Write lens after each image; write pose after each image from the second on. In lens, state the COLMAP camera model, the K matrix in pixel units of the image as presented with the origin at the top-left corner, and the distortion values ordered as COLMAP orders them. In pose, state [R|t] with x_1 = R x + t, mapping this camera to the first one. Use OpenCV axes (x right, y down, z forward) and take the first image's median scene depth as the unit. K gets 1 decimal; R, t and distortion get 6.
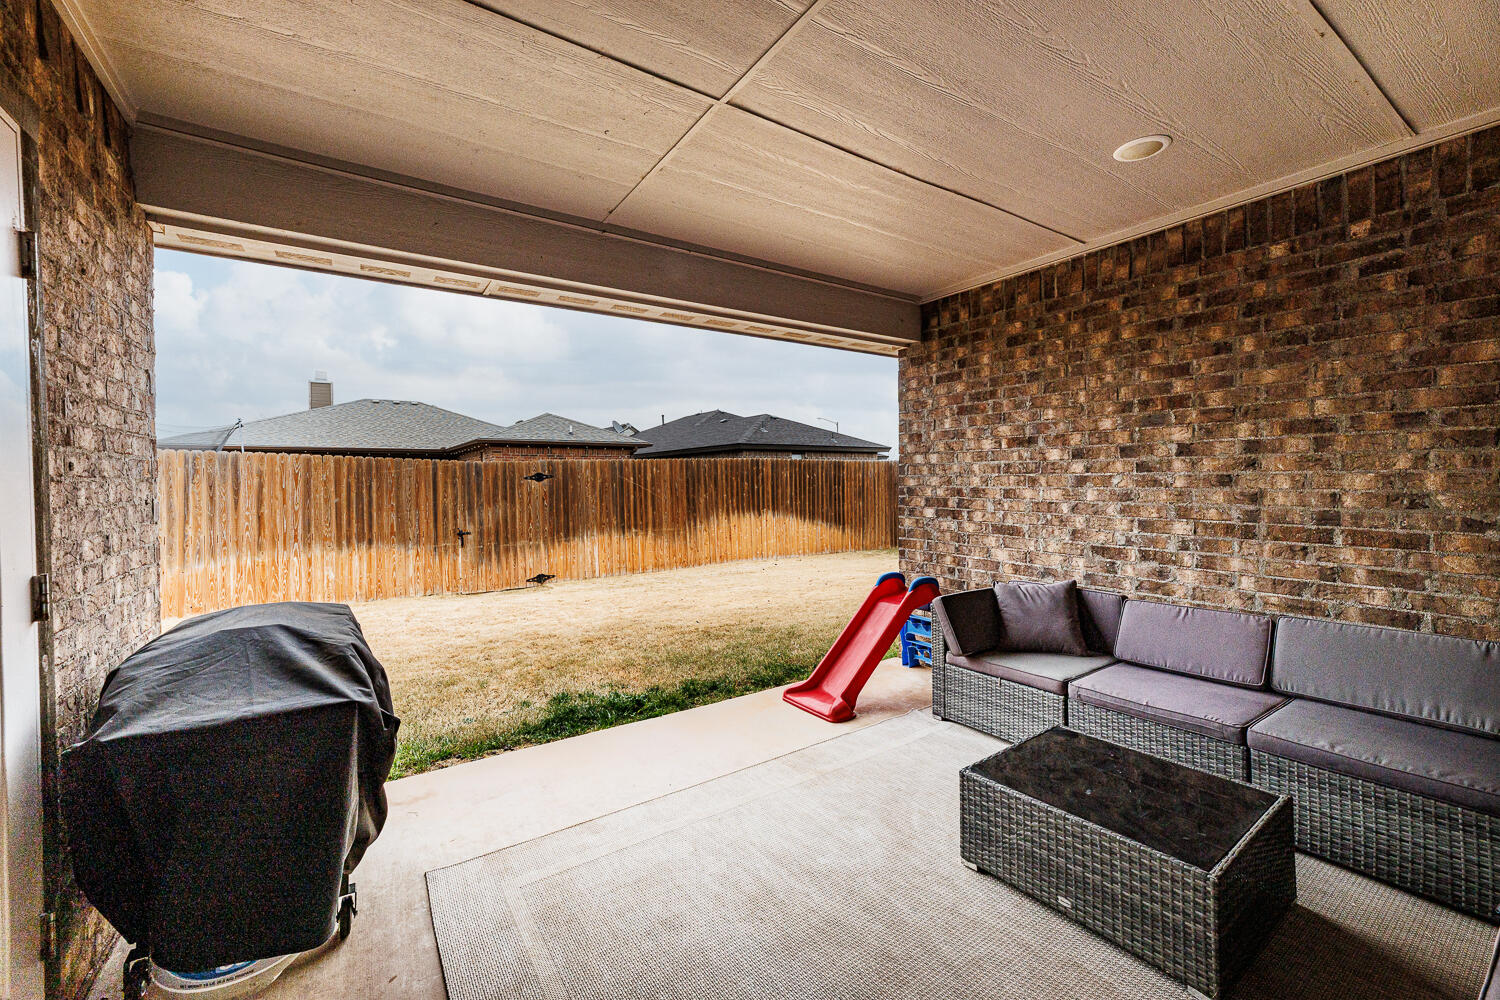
lens RADIAL K [[610.5, 0, 750.2], [0, 610.5, 481.9], [0, 0, 1]] dist [0.011156, 0.000136]
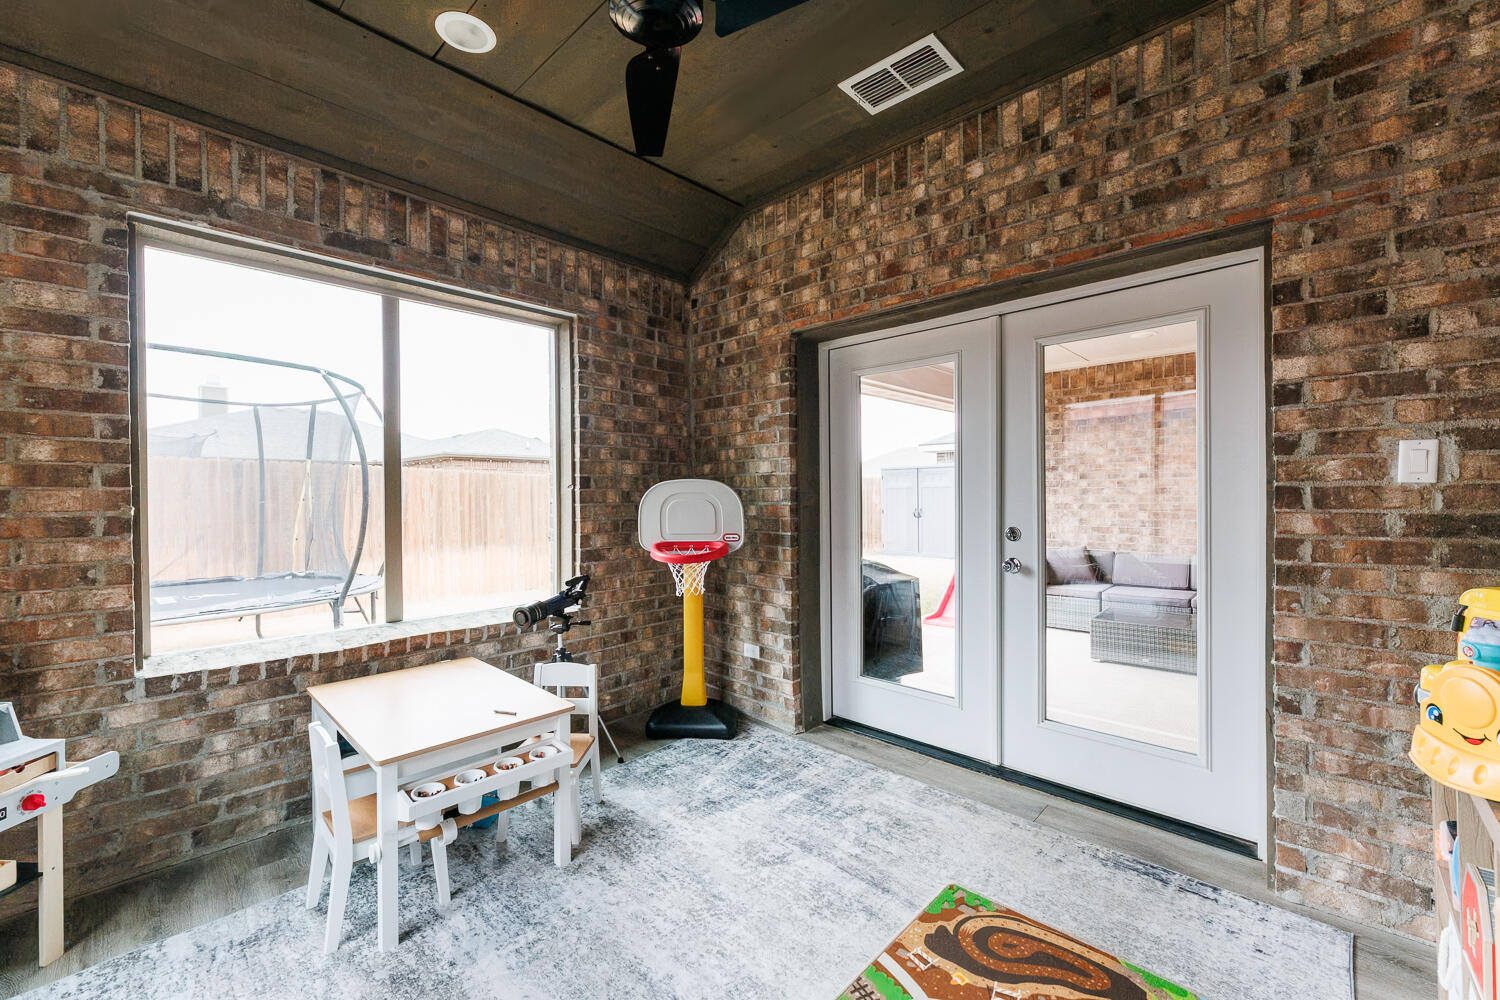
lens RADIAL K [[604.6, 0, 755.6], [0, 604.6, 490.0], [0, 0, 1]] dist [0.011395, 0.000431]
pose [[0.975365, 0.000781, 0.220597, -0.796943], [0.000824, 0.999974, -0.007186, 0.006877], [-0.220596, 0.007190, 0.975339, -0.526410]]
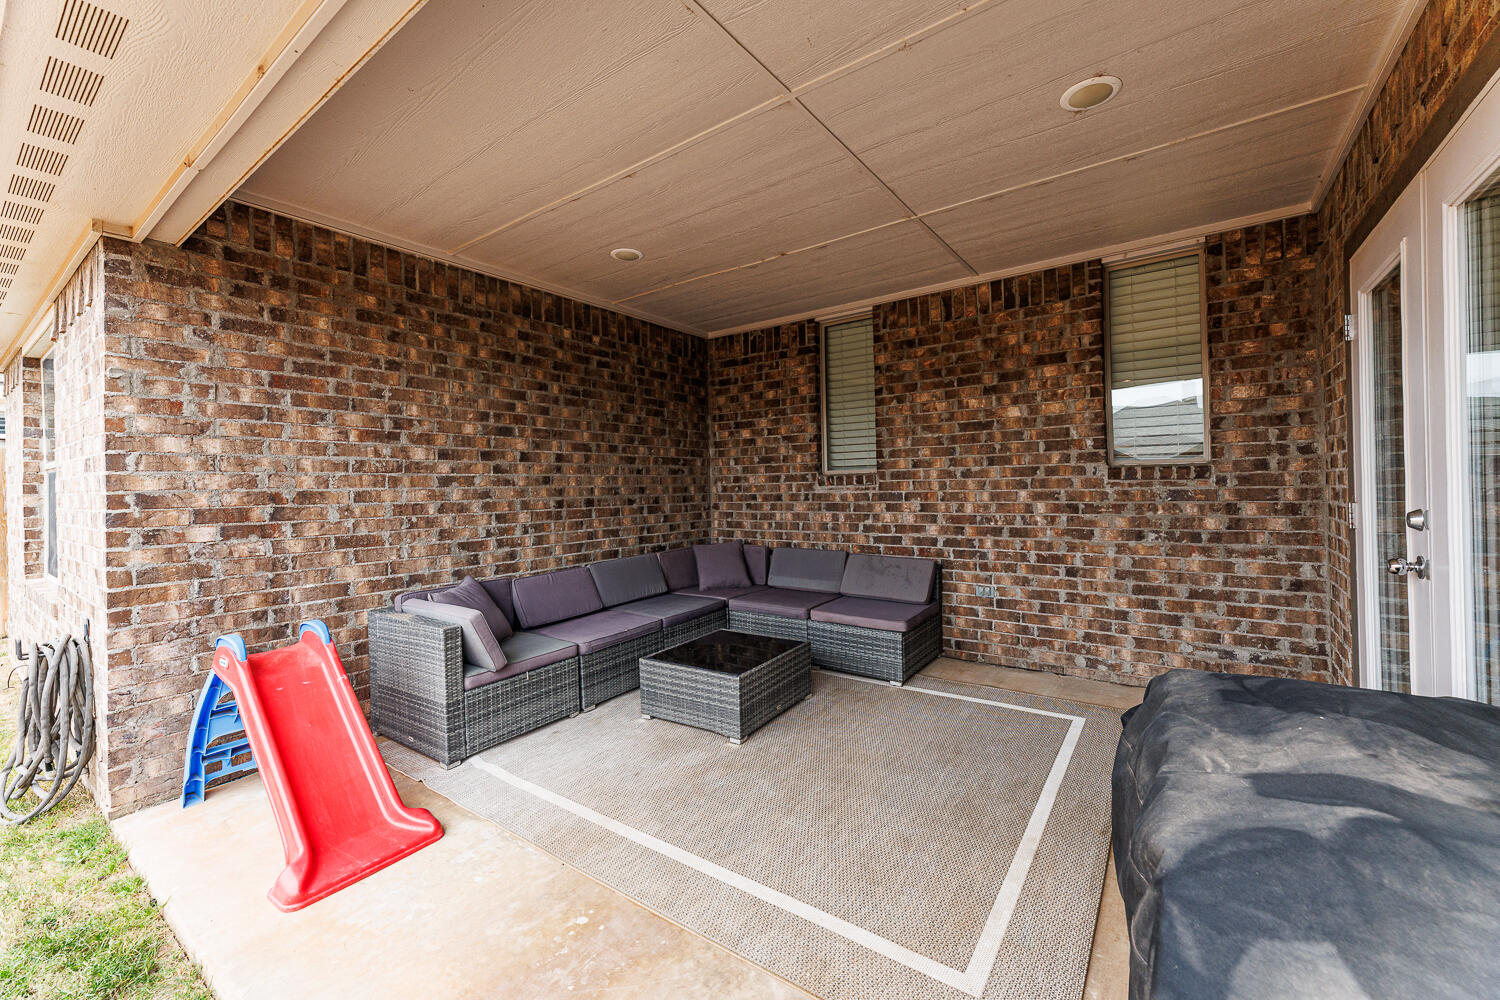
lens RADIAL K [[604.6, 0, 755.6], [0, 604.6, 490.0], [0, 0, 1]] dist [0.011395, 0.000431]
pose [[-0.348670, 0.016975, 0.937092, -0.587642], [0.036192, 0.999334, -0.004637, 0.036428], [-0.936547, 0.032299, -0.349052, 0.866682]]
